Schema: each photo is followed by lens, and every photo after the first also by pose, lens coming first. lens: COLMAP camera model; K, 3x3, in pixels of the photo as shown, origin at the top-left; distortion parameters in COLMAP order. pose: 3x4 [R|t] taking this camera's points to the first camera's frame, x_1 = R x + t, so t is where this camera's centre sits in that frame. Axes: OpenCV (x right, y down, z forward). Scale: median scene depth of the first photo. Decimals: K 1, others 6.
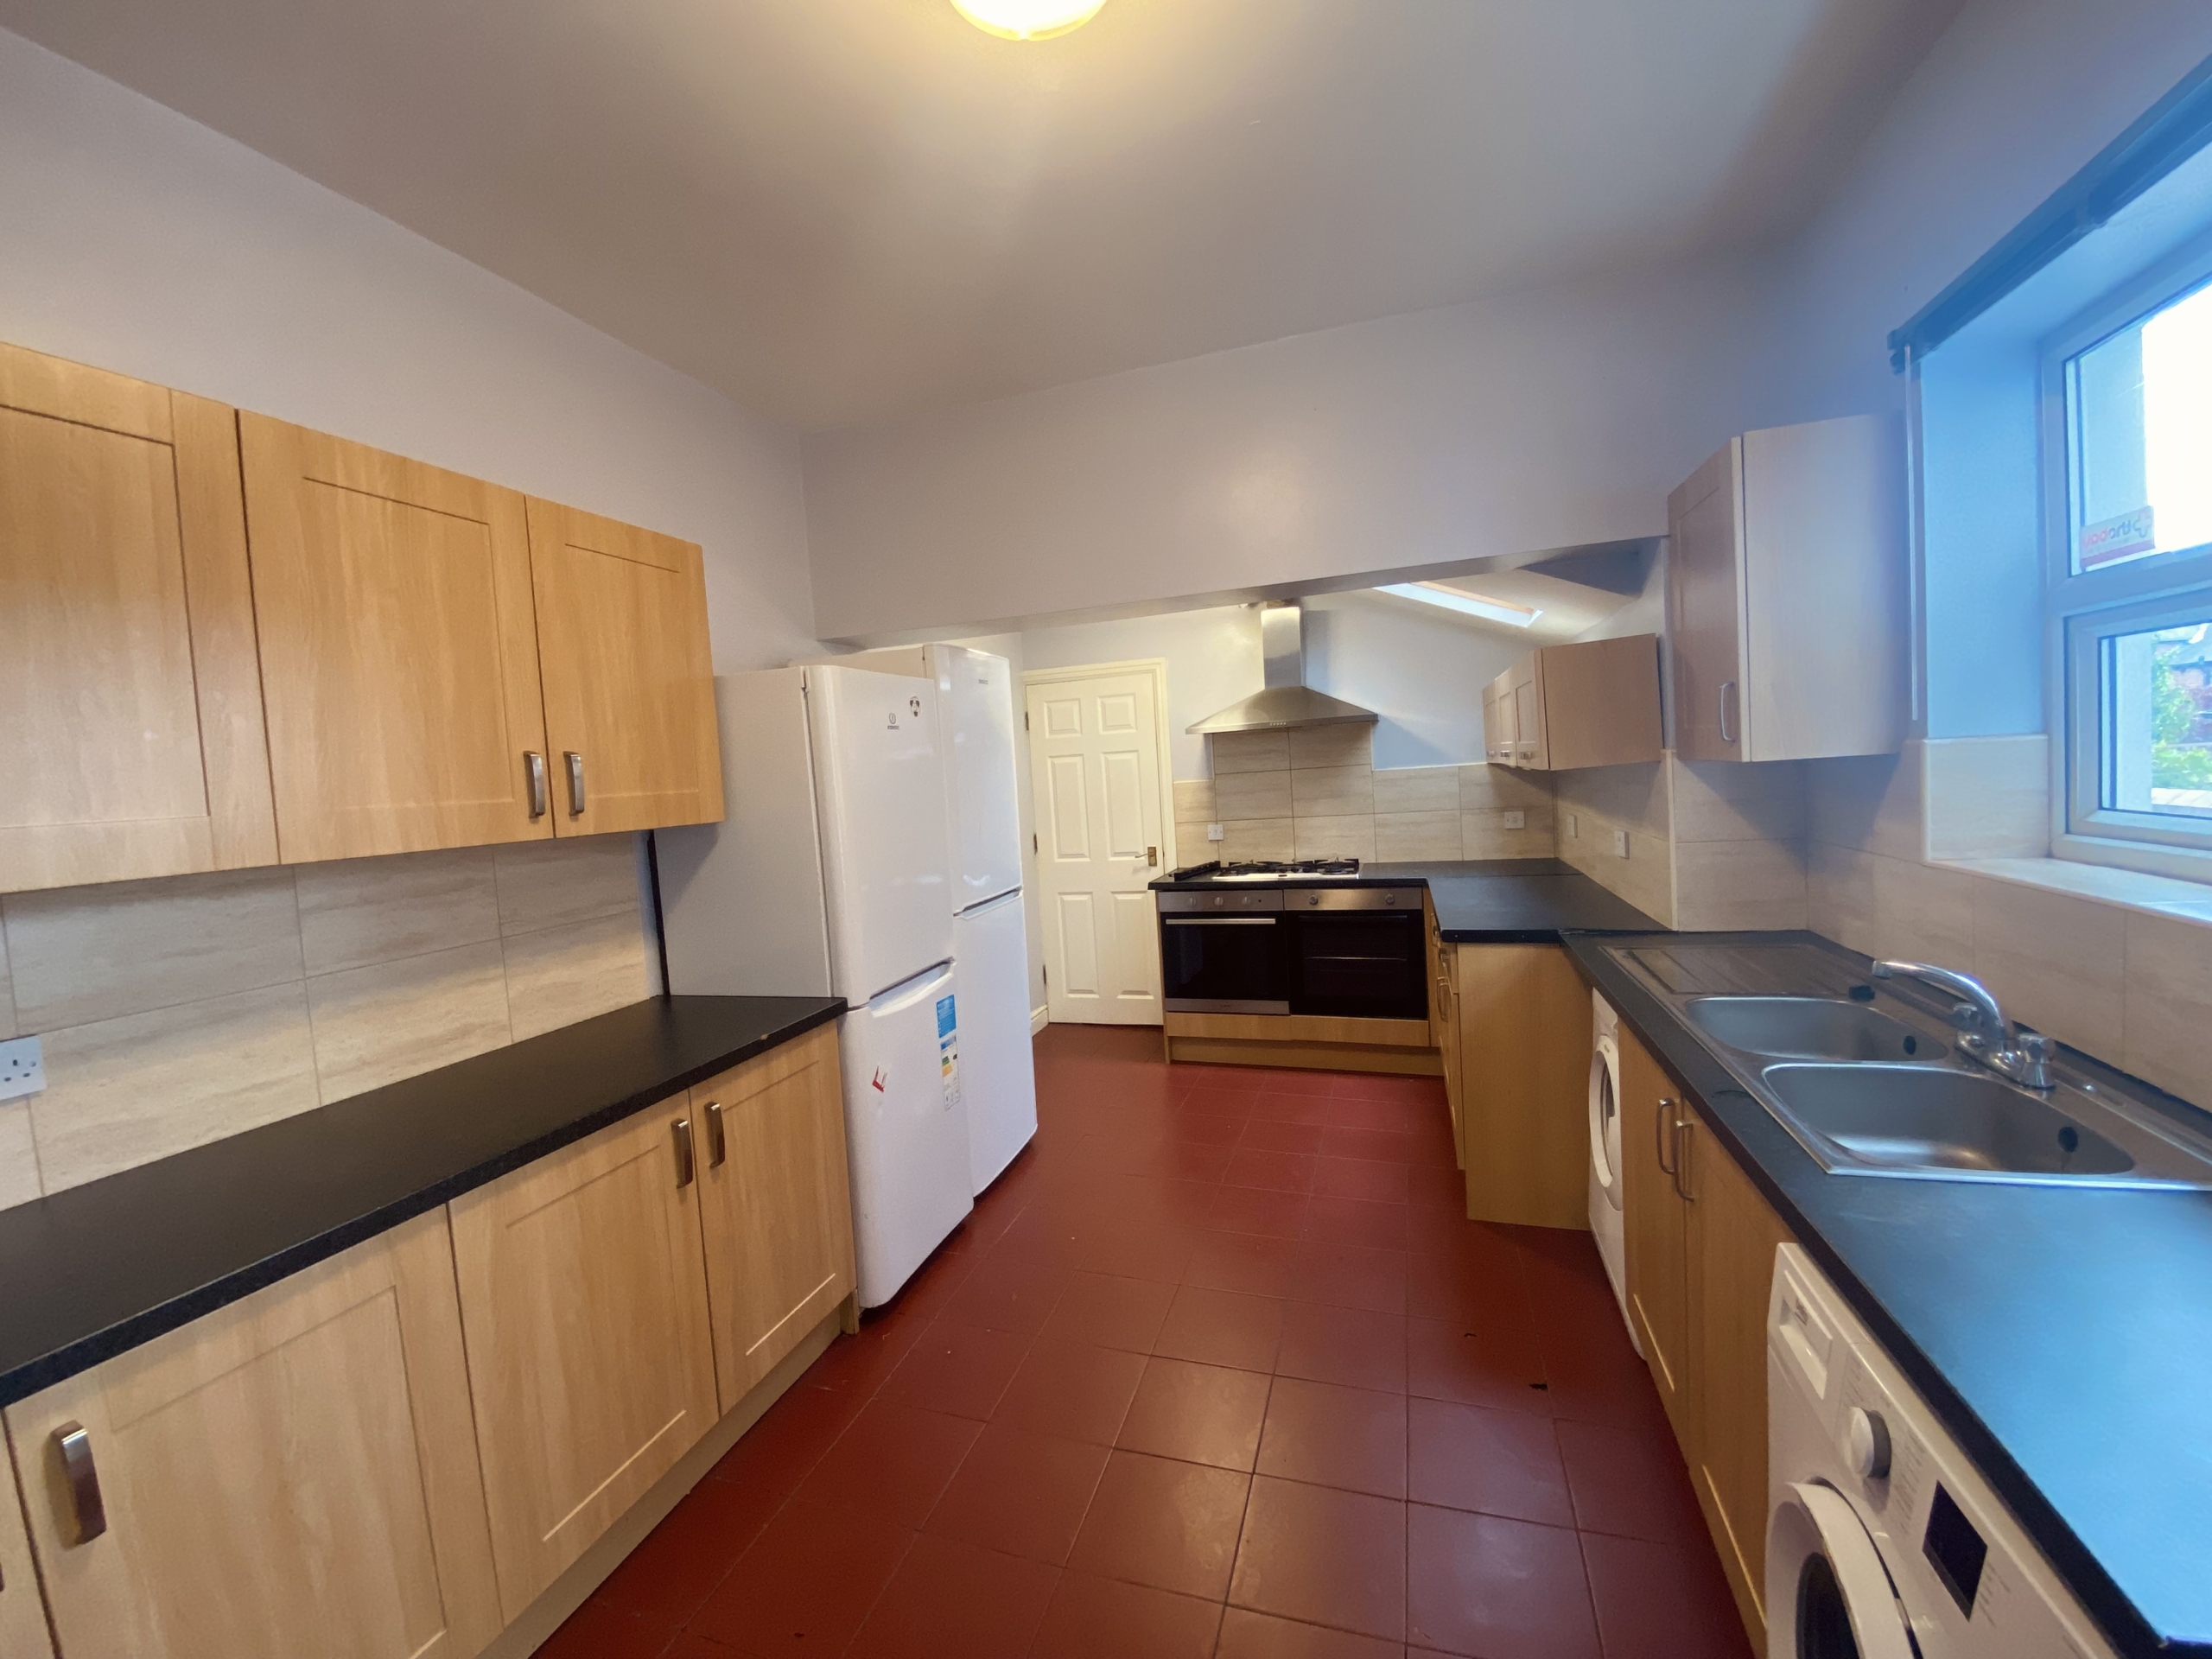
lens RADIAL K [[913.1, 0, 1121.9], [0, 913.1, 816.1], [0, 0, 1]] dist [-0.013751, -0.004313]
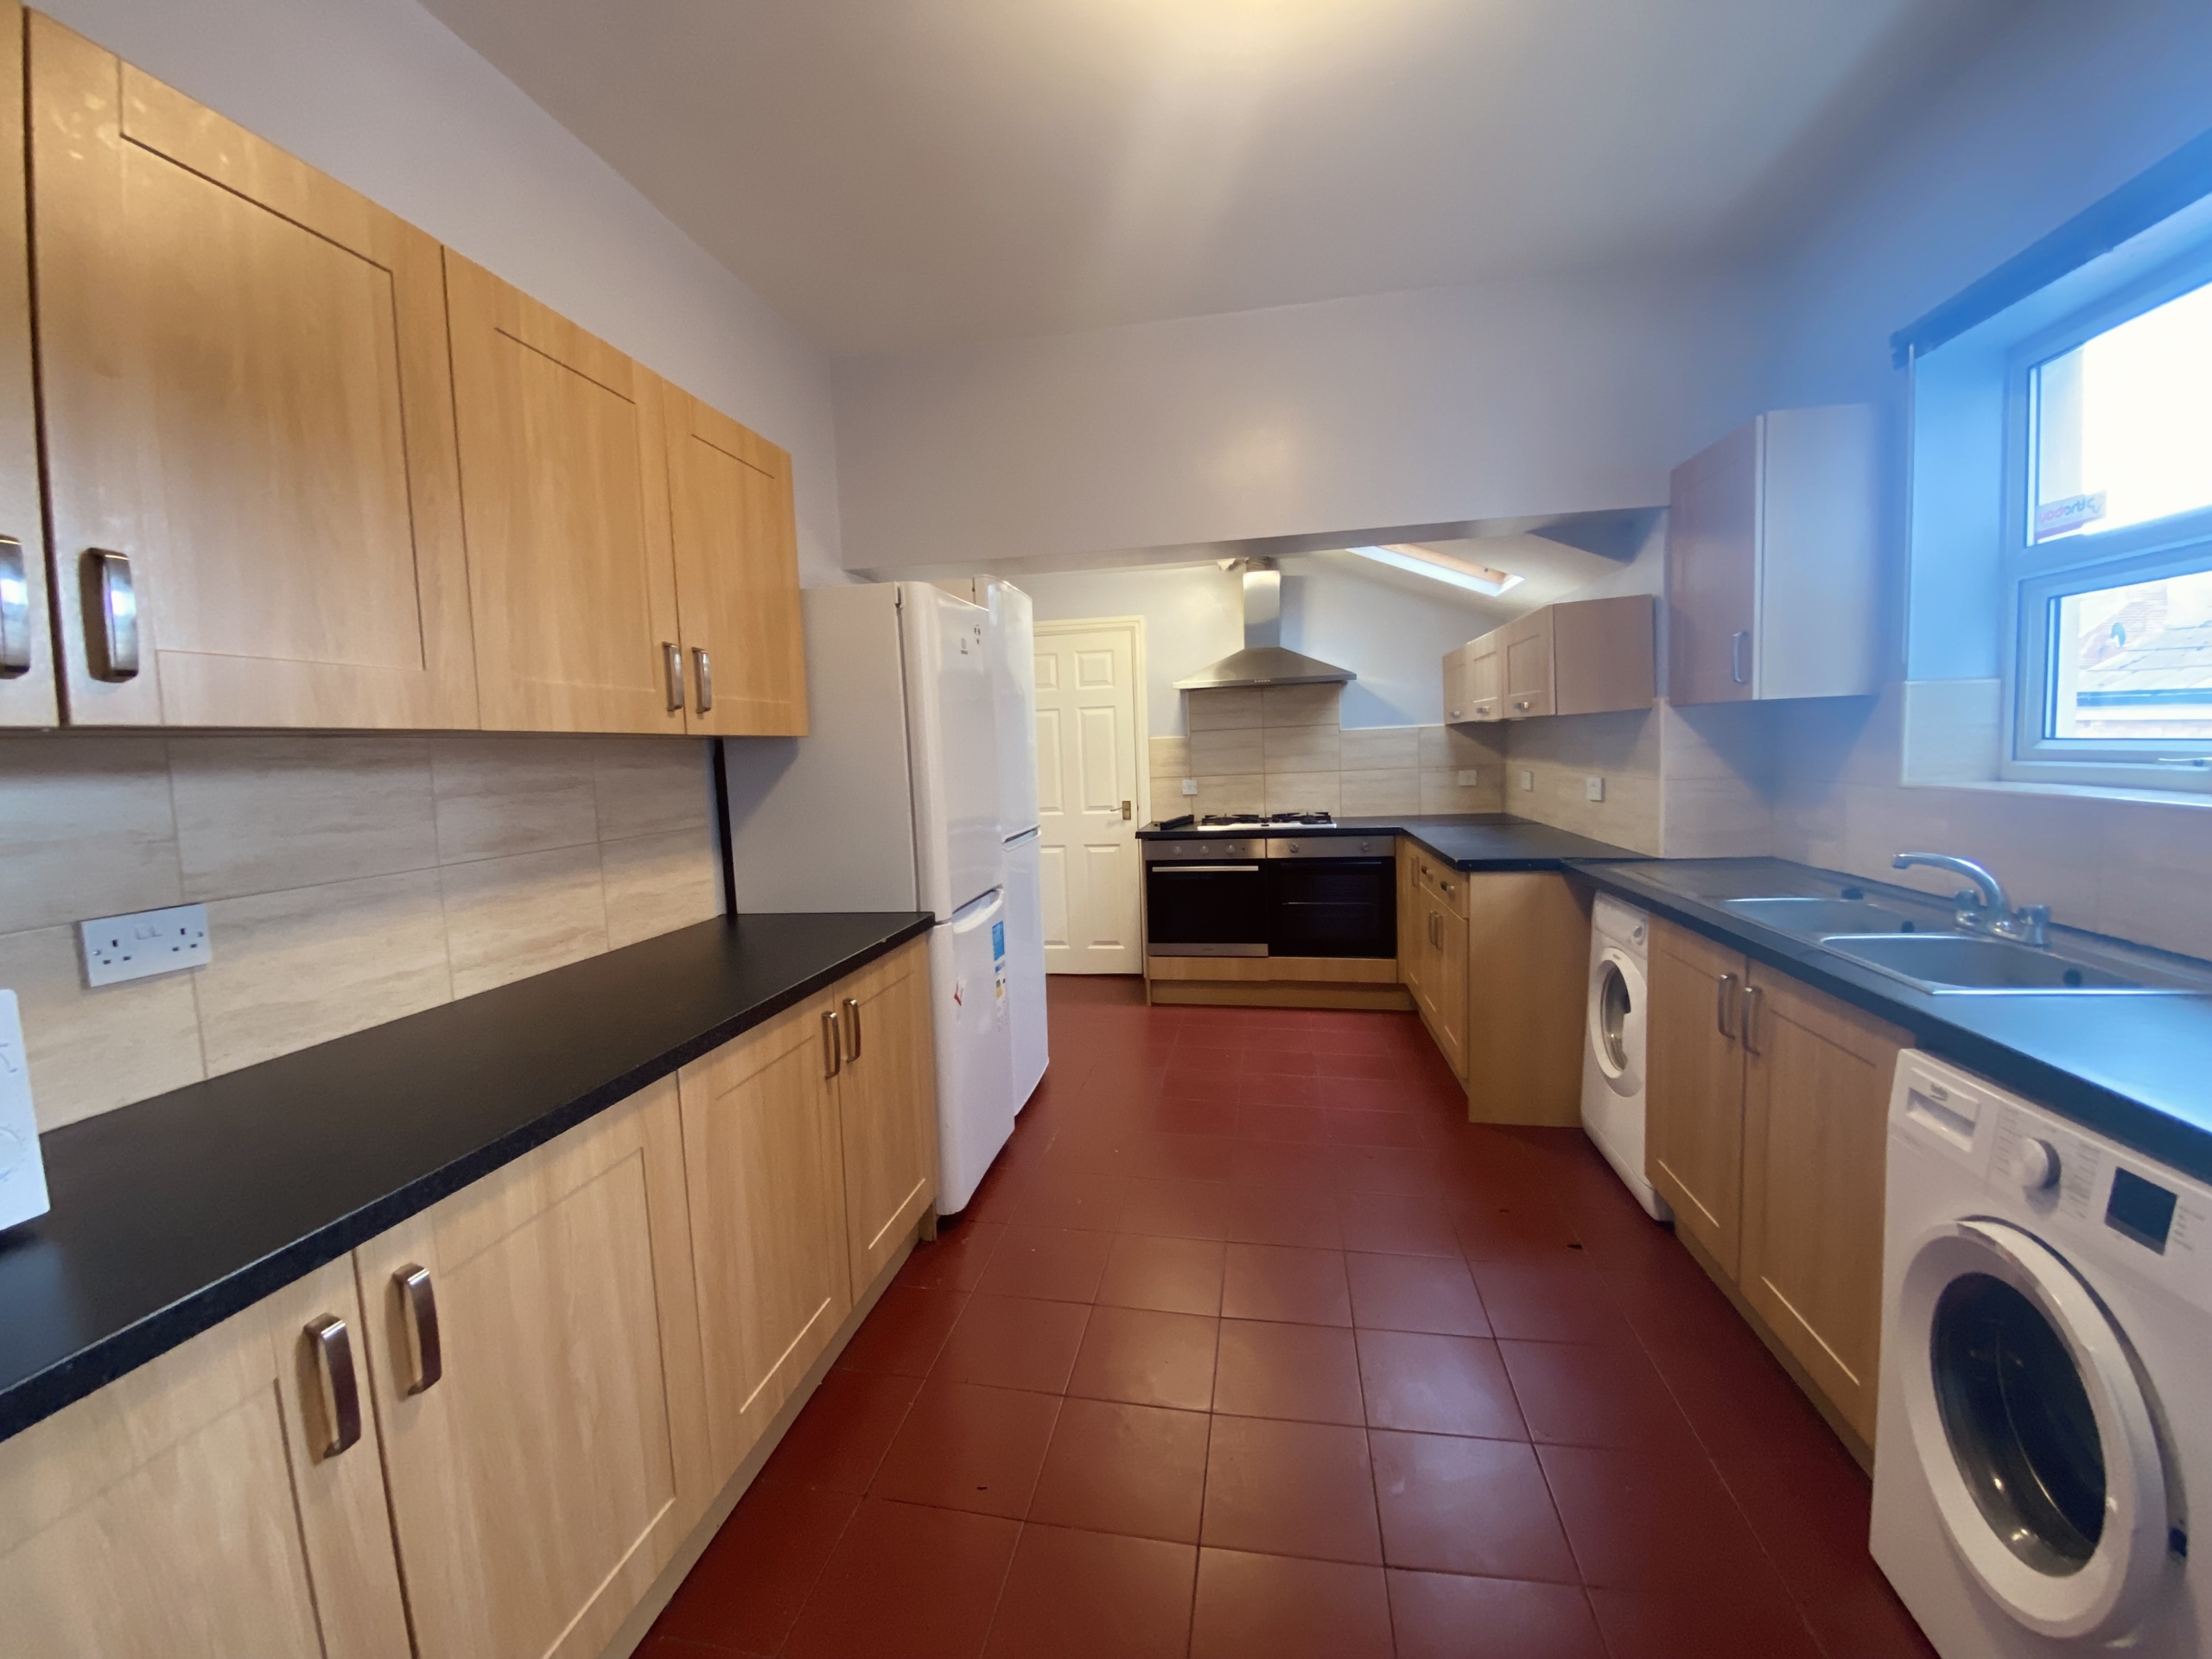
lens RADIAL K [[913.1, 0, 1092.7], [0, 913.1, 827.0], [0, 0, 1]] dist [-0.013751, -0.004313]
pose [[0.990913, 0.013685, 0.133804, -0.317280], [-0.016491, 0.999666, 0.019885, 0.097995], [-0.133487, -0.021911, 0.990808, -0.037456]]
